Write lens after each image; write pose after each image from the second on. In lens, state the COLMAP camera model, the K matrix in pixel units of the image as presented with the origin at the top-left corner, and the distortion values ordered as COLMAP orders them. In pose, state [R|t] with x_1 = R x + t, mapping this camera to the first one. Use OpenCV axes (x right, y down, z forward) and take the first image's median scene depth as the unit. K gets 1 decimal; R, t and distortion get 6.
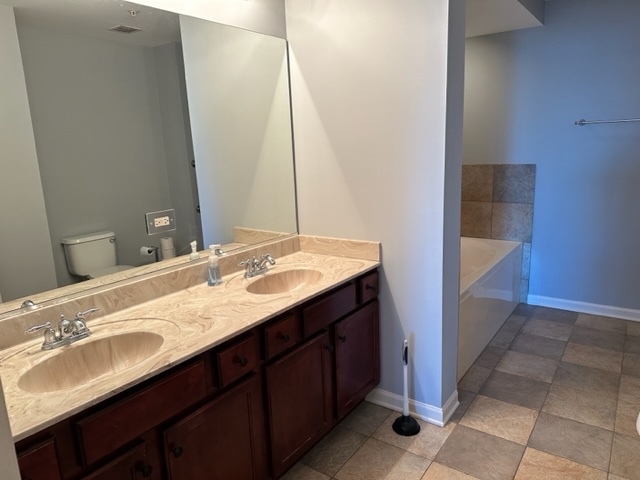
lens RADIAL K [[455.5, 0, 321.8], [0, 455.5, 239.3], [0, 0, 1]] dist [0.032006, -0.017102]
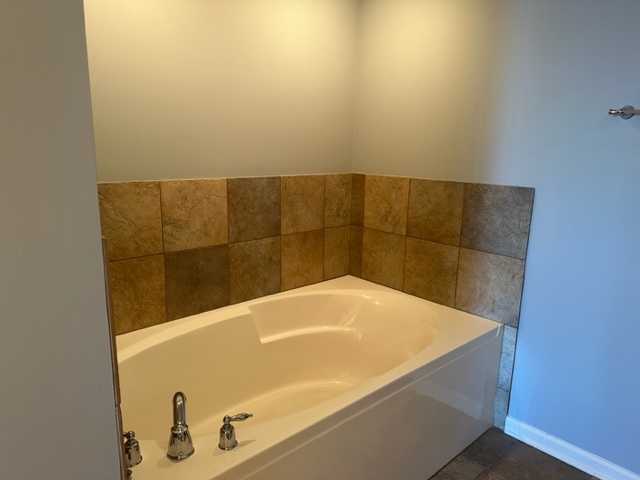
lens RADIAL K [[455.5, 0, 317.9], [0, 455.5, 240.2], [0, 0, 1]] dist [0.032006, -0.017102]
pose [[0.976273, 0.098976, -0.192600, 0.312500], [-0.097602, 0.995087, 0.016631, -0.083151], [0.193300, 0.002562, 0.981136, 0.401743]]
